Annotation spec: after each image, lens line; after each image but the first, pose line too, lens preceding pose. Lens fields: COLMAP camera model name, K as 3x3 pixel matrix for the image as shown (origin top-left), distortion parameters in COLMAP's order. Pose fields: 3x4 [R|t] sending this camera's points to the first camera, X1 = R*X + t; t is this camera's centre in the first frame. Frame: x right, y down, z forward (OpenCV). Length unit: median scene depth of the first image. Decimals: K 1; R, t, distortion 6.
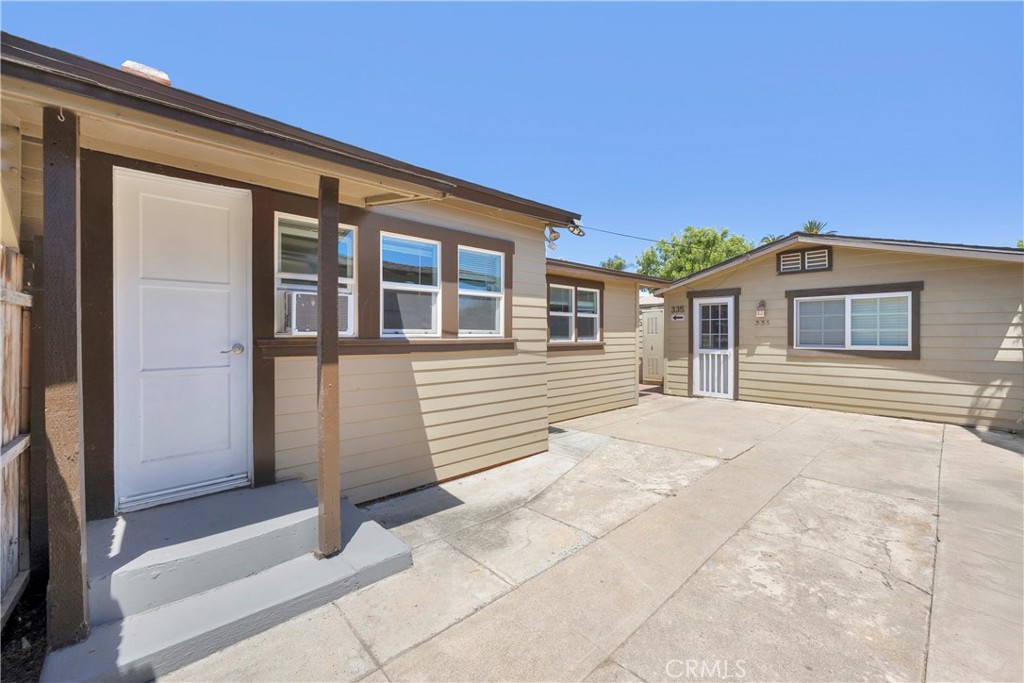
lens RADIAL K [[392.2, 0, 531.7], [0, 392.2, 333.7], [0, 0, 1]] dist [0.001113, -0.000734]
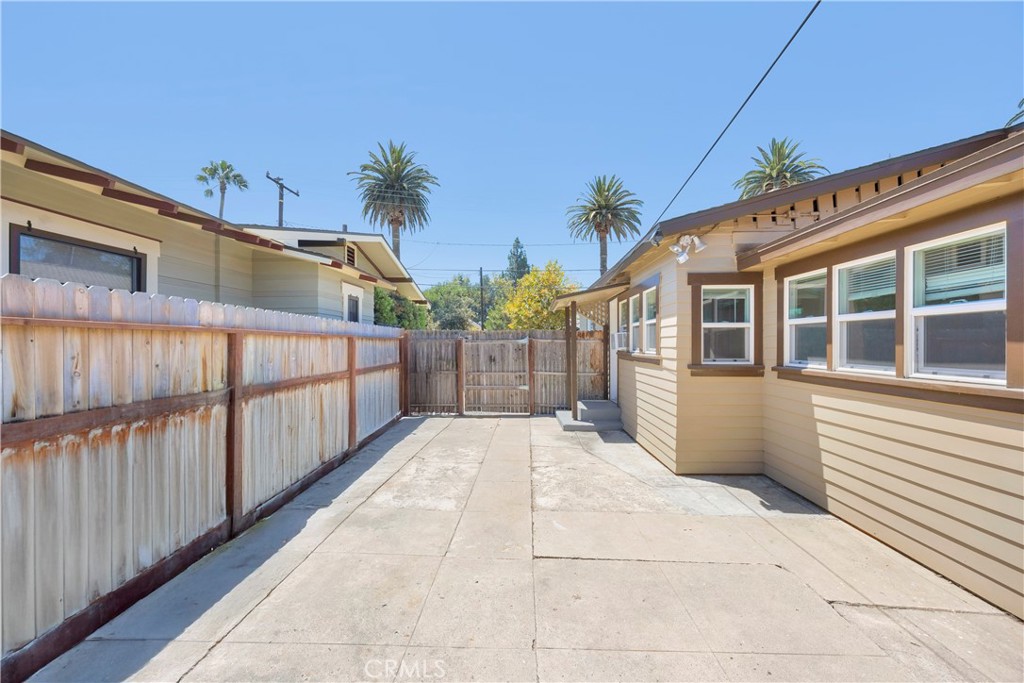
lens RADIAL K [[392.2, 0, 511.4], [0, 392.2, 340.9], [0, 0, 1]] dist [0.001113, -0.000734]
pose [[-0.713688, -0.002381, -0.700460, 1.323454], [0.005858, 0.999939, -0.009367, -0.030830], [0.700439, -0.010788, -0.713631, 1.856109]]
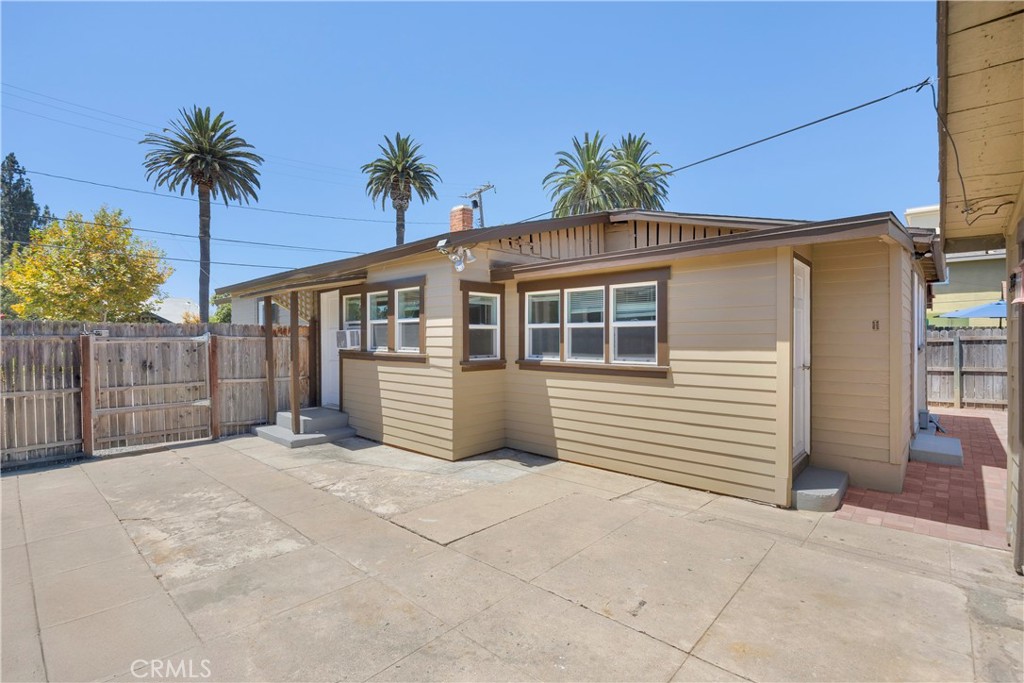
lens RADIAL K [[472.5, 0, 509.9], [0, 472.5, 338.3], [0, 0, 1]] dist [-0.010907, 0.000768]
pose [[0.070948, 0.005387, -0.997465, 1.749308], [0.006997, 0.999958, 0.005898, -0.055458], [0.997455, -0.007397, 0.070908, 1.408907]]
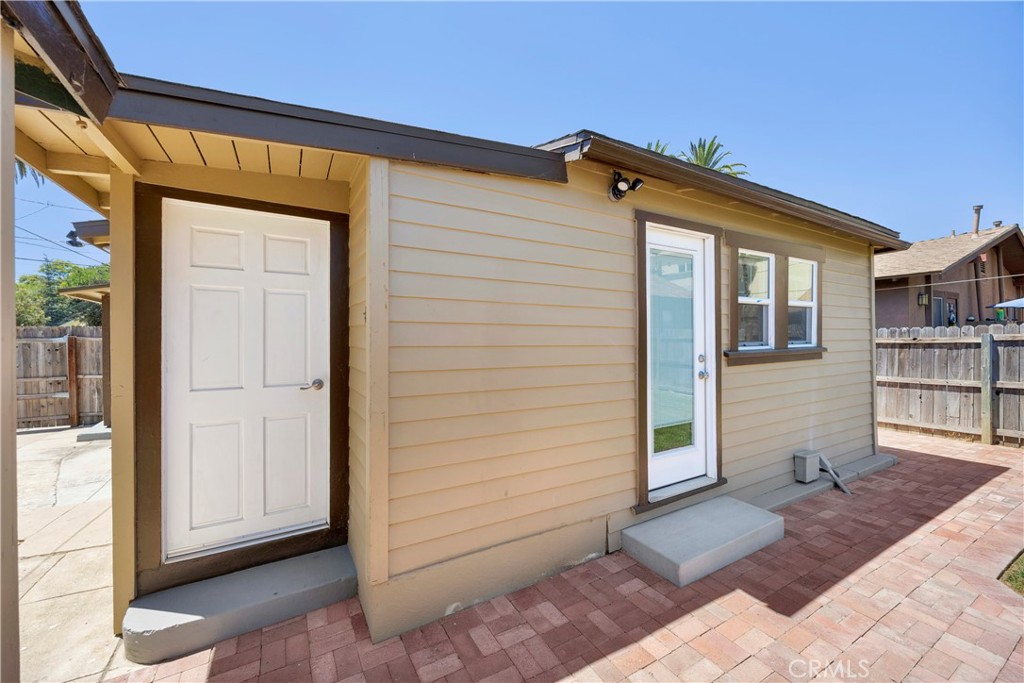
lens RADIAL K [[392.2, 0, 516.4], [0, 392.2, 340.7], [0, 0, 1]] dist [0.001113, -0.000734]
pose [[-0.224158, 0.008168, -0.974519, 1.024467], [0.010384, 0.999928, 0.005993, -0.034309], [0.974497, -0.008777, -0.224227, 2.899903]]
